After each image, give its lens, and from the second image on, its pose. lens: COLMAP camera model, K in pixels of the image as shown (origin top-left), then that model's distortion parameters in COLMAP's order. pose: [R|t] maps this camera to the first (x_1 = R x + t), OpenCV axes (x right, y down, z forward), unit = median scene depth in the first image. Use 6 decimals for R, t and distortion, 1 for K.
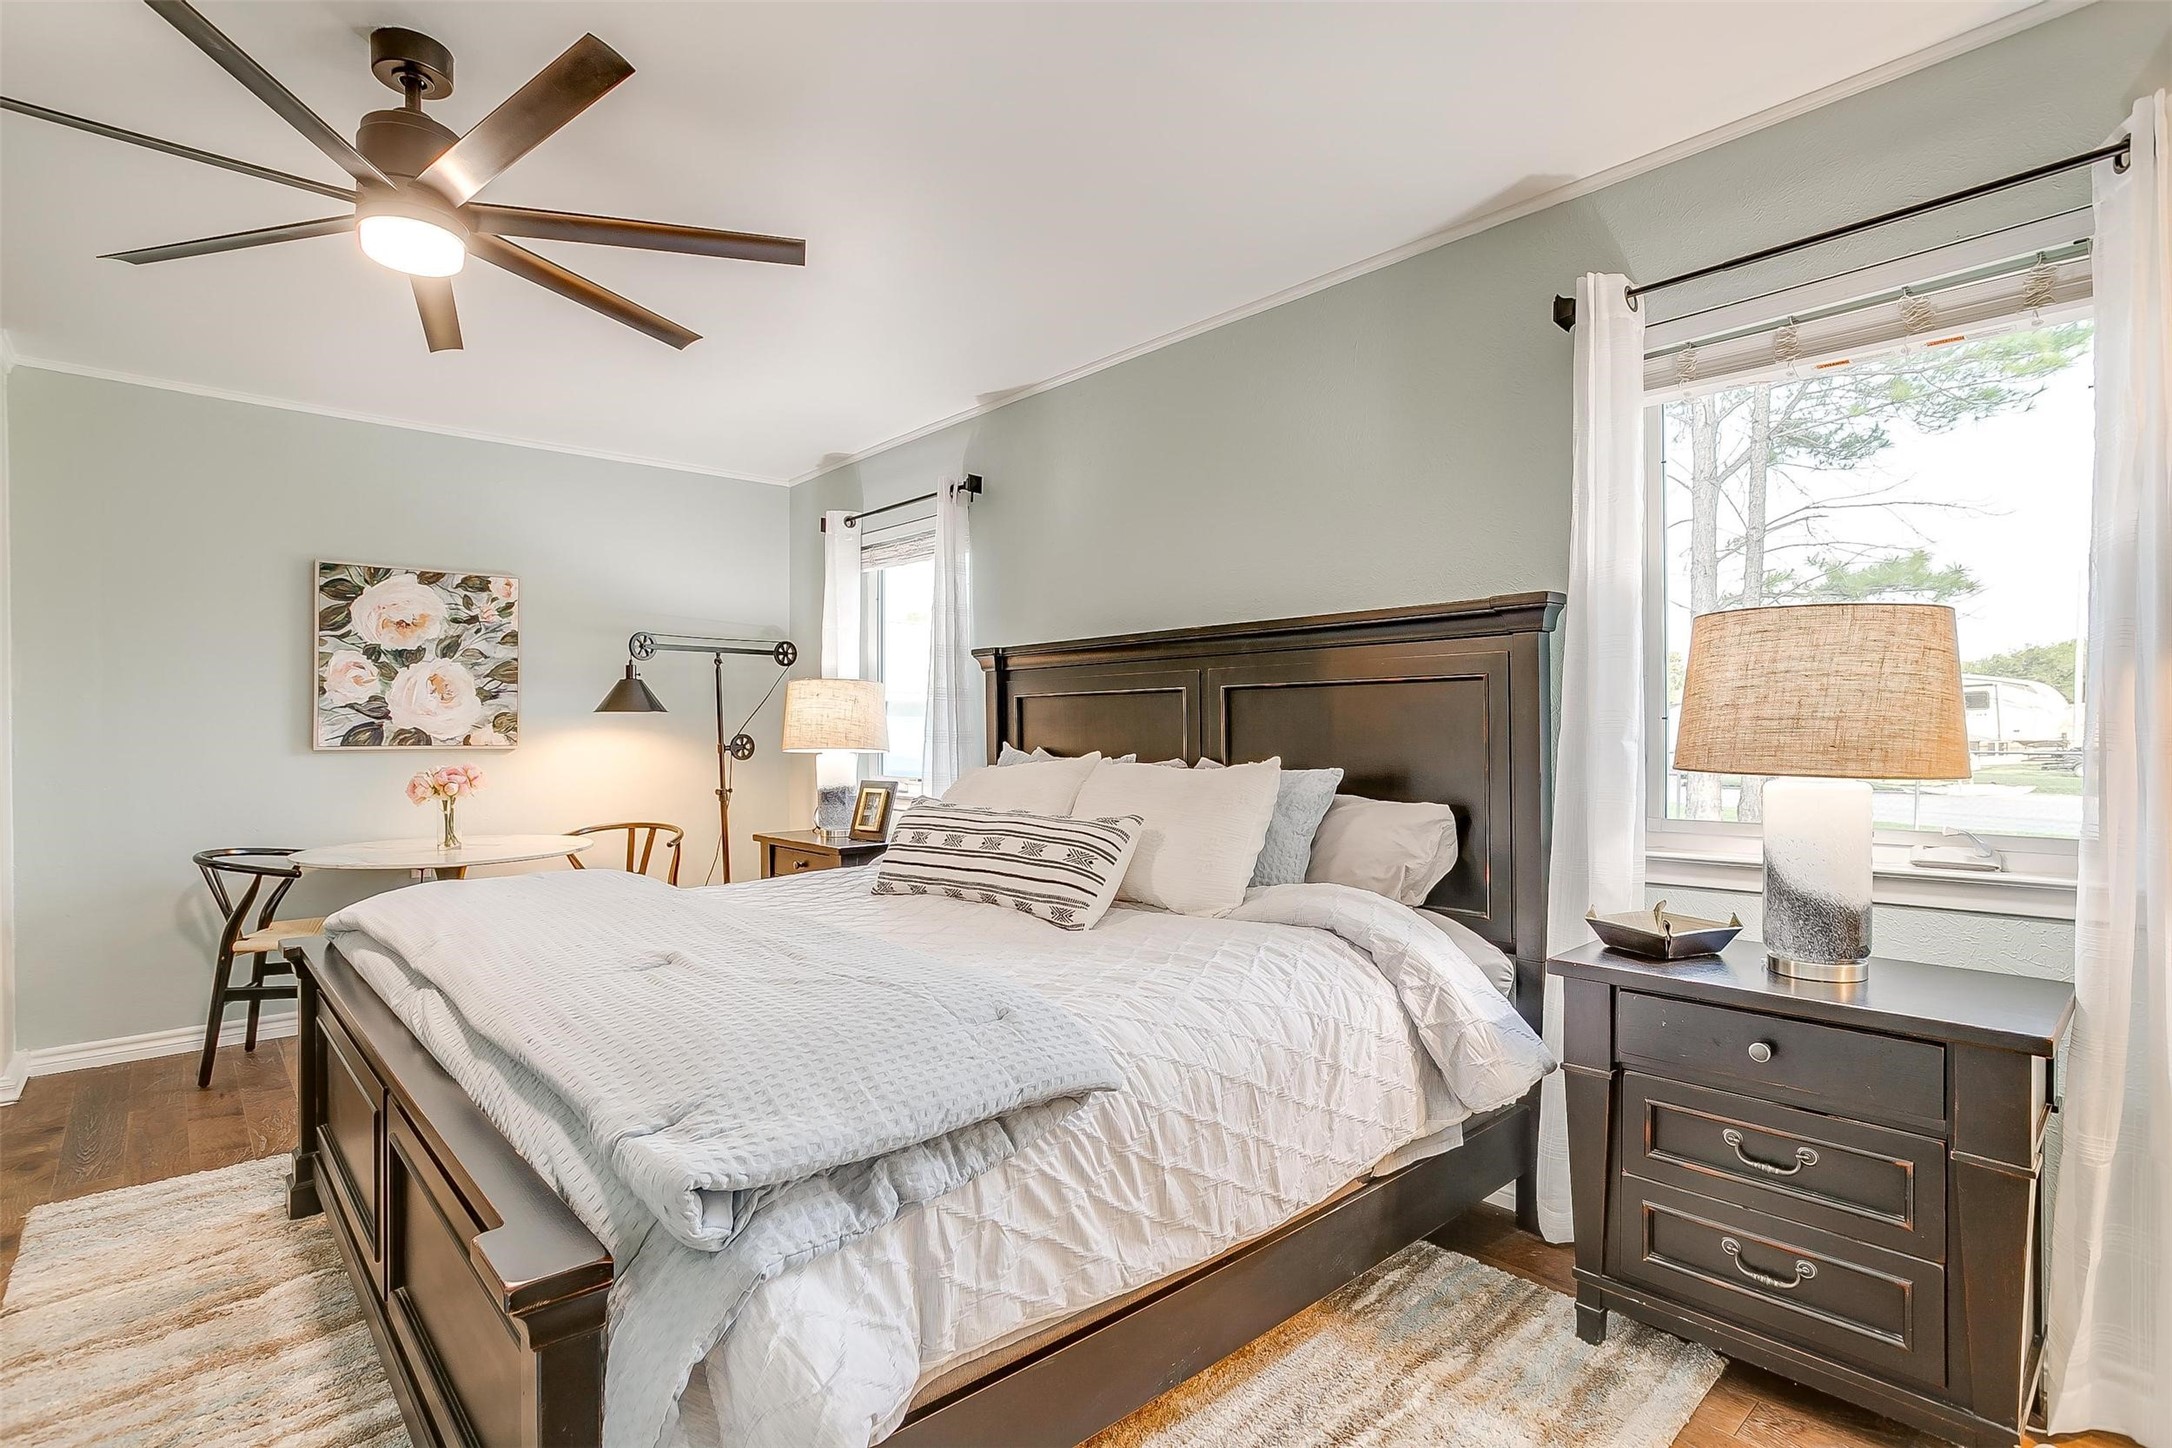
lens RADIAL K [[1066.1, 0, 1066.6], [0, 1066.1, 710.1], [0, 0, 1]] dist [-0.048482, 0.031328]
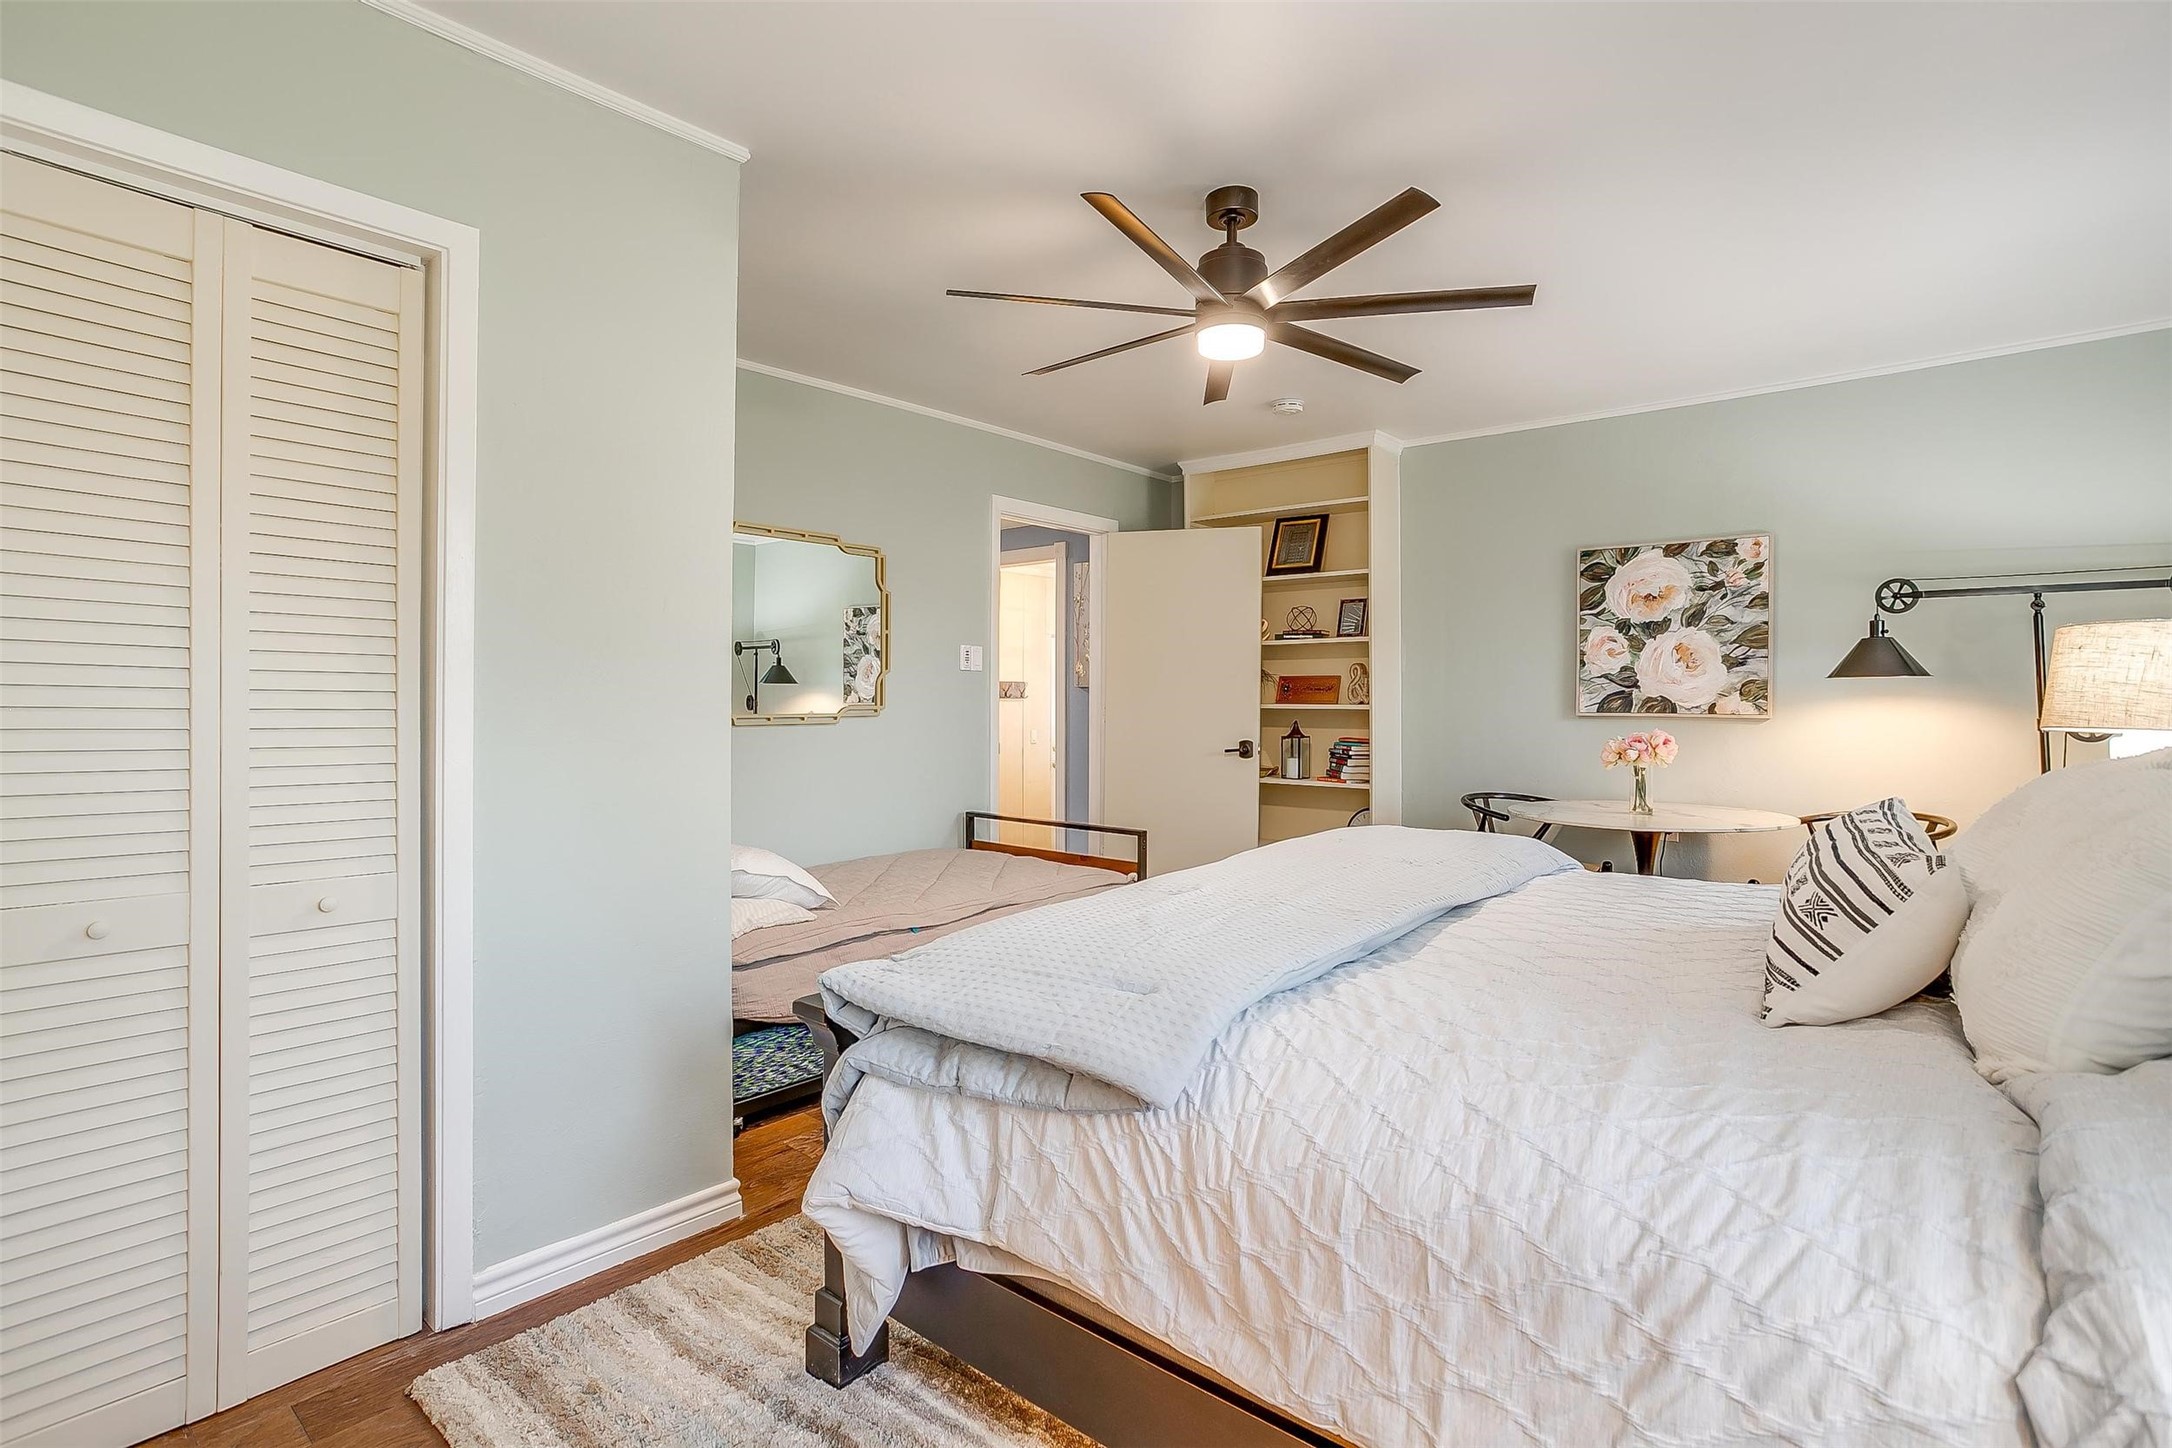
lens RADIAL K [[1049.6, 0, 1082.7], [0, 1049.6, 691.9], [0, 0, 1]] dist [-0.041408, 0.021315]
pose [[0.146882, -0.002405, -0.989151, 0.318049], [0.017074, 0.999854, 0.000104, 0.002863], [0.989007, -0.016904, 0.146901, 0.286531]]
